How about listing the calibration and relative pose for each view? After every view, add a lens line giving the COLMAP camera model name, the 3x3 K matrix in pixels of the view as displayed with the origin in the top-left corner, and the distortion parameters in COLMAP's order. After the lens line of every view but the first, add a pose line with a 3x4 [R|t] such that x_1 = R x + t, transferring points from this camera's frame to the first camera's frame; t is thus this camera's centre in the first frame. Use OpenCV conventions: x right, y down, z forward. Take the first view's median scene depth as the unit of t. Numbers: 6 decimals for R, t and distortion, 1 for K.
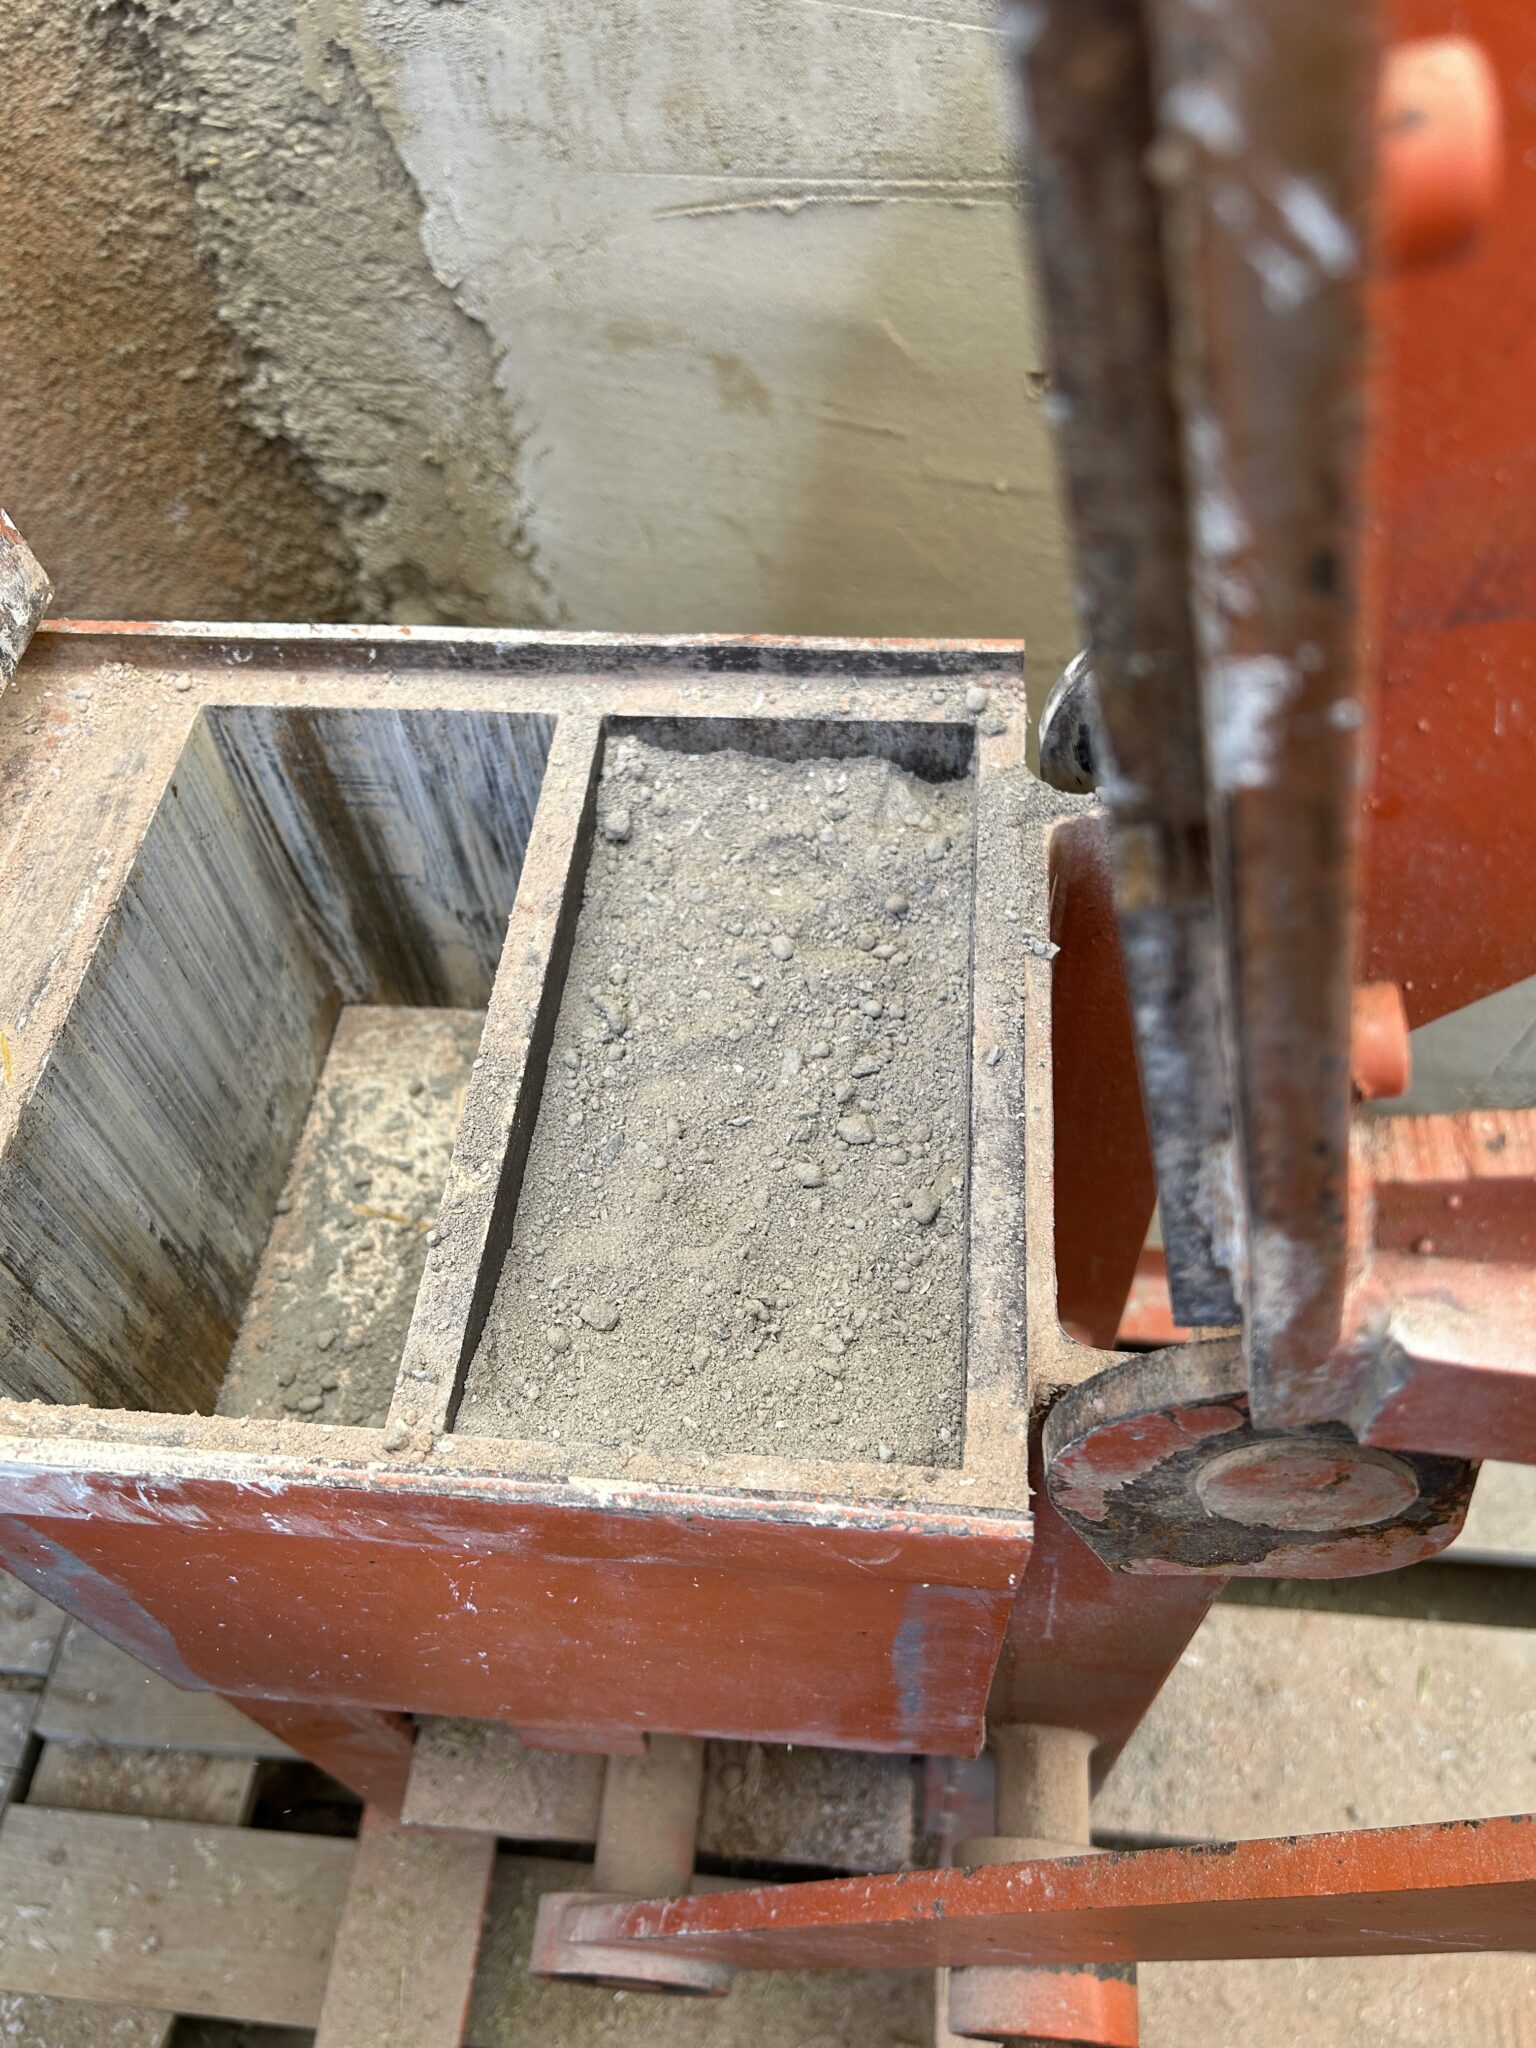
lens RADIAL K [[1520.4, 0, 768.9], [0, 1520.4, 1028.2], [0, 0, 1]] dist [-0.008136, 0.004668]
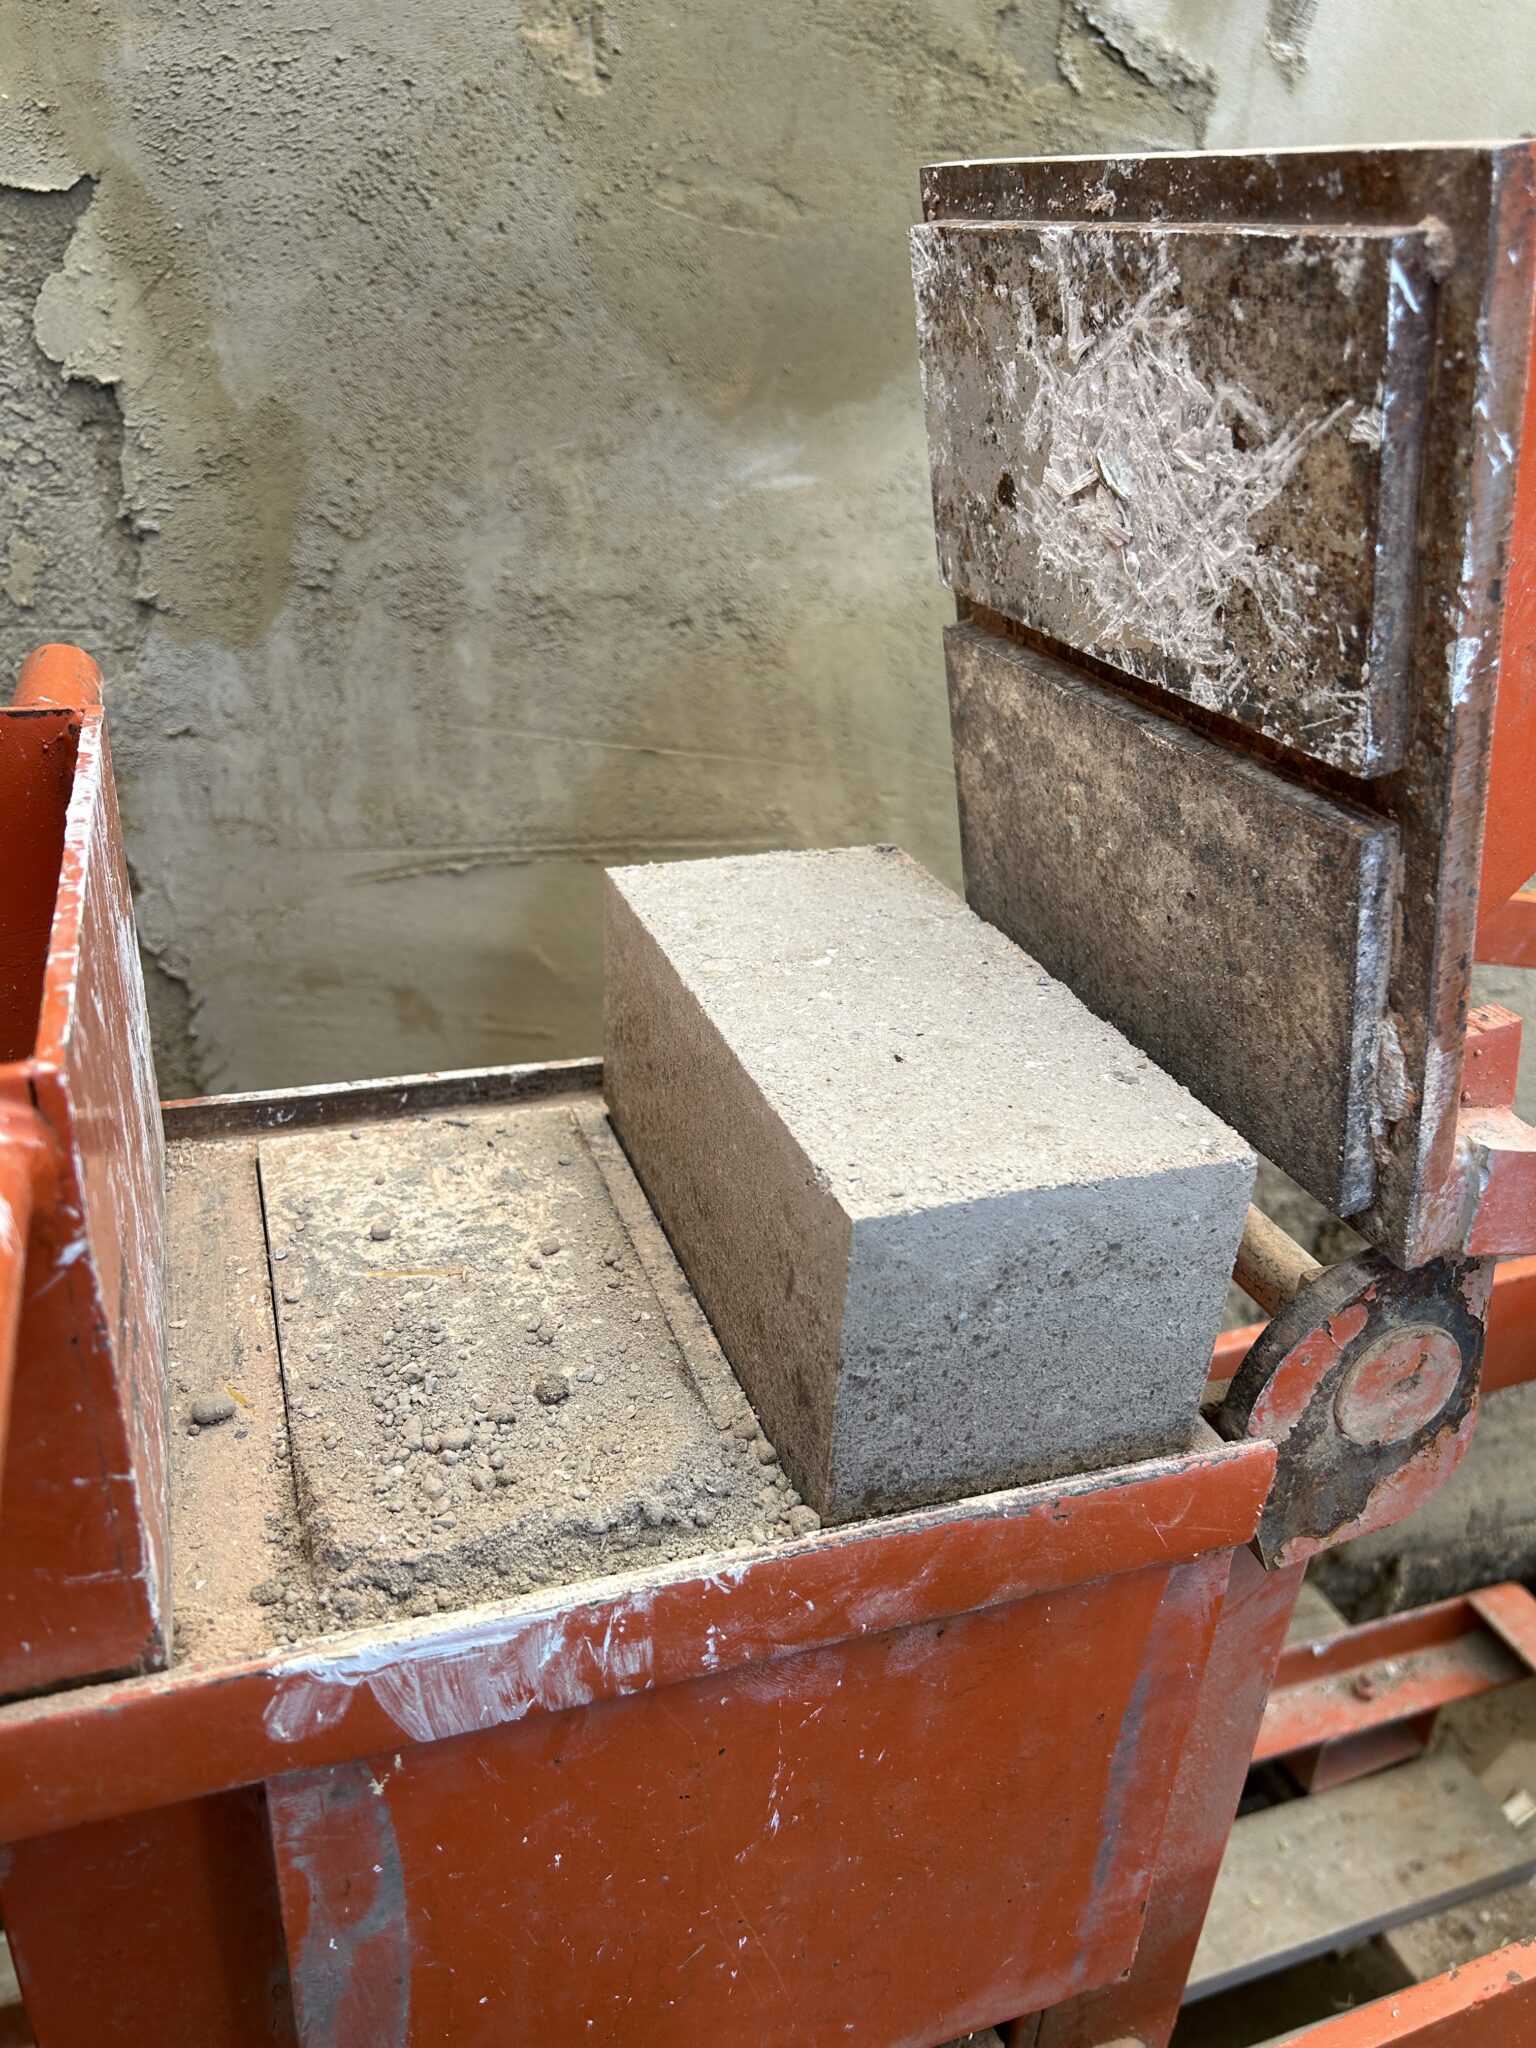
lens RADIAL K [[1520.4, 0, 772.3], [0, 1520.4, 1012.0], [0, 0, 1]] dist [-0.008136, 0.004668]
pose [[0.907360, -0.088661, 0.410899, -0.287446], [0.270597, 0.871231, -0.409552, 0.158836], [-0.321676, 0.482799, 0.814512, -0.066120]]
